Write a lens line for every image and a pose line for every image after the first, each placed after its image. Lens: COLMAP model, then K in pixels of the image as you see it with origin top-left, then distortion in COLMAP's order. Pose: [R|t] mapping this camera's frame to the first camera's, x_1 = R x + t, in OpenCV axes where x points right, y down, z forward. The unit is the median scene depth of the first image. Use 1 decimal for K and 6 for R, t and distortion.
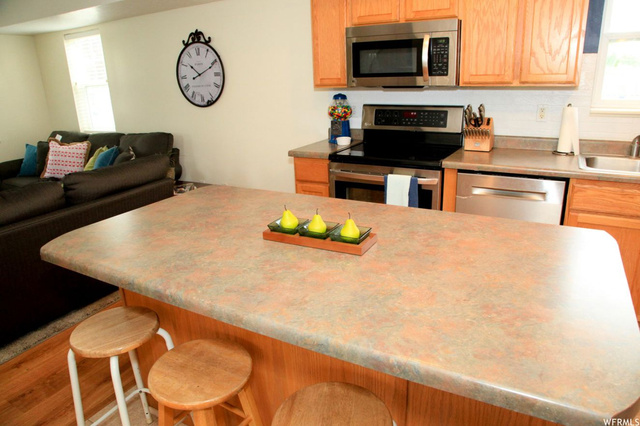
lens RADIAL K [[429.7, 0, 320.0], [0, 429.7, 213.0], [0, 0, 1]] dist [-0.129509, 0.055358]
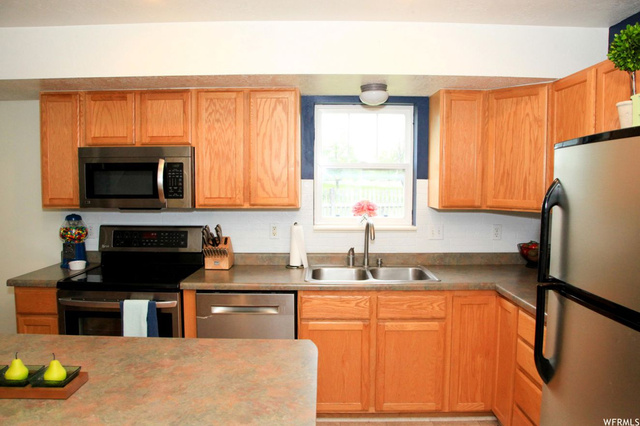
lens RADIAL K [[451.0, 0, 320.0], [0, 451.0, 213.0], [0, 0, 1]] dist [-0.130267, 0.065902]
pose [[0.867973, 0.006281, 0.496572, 0.053103], [0.120149, 0.967558, -0.222251, -0.009251], [-0.481858, 0.252570, 0.839060, -0.071684]]
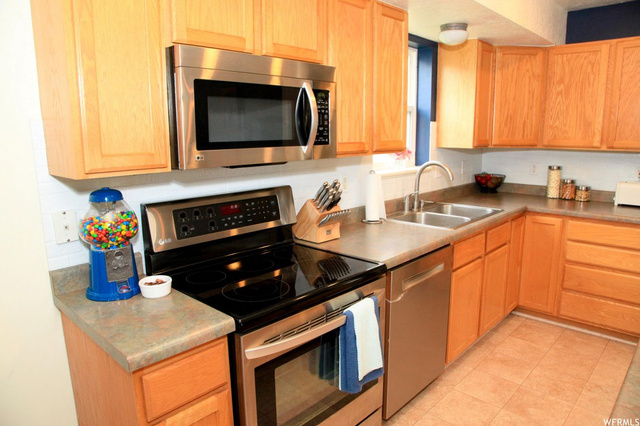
lens RADIAL K [[429.7, 0, 320.0], [0, 429.7, 213.0], [0, 0, 1]] dist [-0.129509, 0.055358]
pose [[0.251331, -0.146009, 0.956825, -0.399999], [0.300543, 0.951465, 0.066247, -0.273560], [-0.920058, 0.270917, 0.283015, 0.851986]]
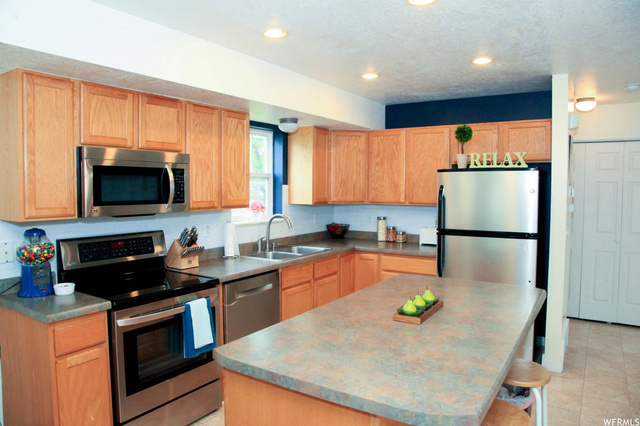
lens RADIAL K [[429.7, 0, 320.0], [0, 429.7, 213.0], [0, 0, 1]] dist [-0.129509, 0.055358]
pose [[0.071149, -0.022854, 0.997204, -0.774744], [0.304415, 0.952539, 0.000111, -0.197530], [-0.949879, 0.303556, 0.074730, 0.597931]]
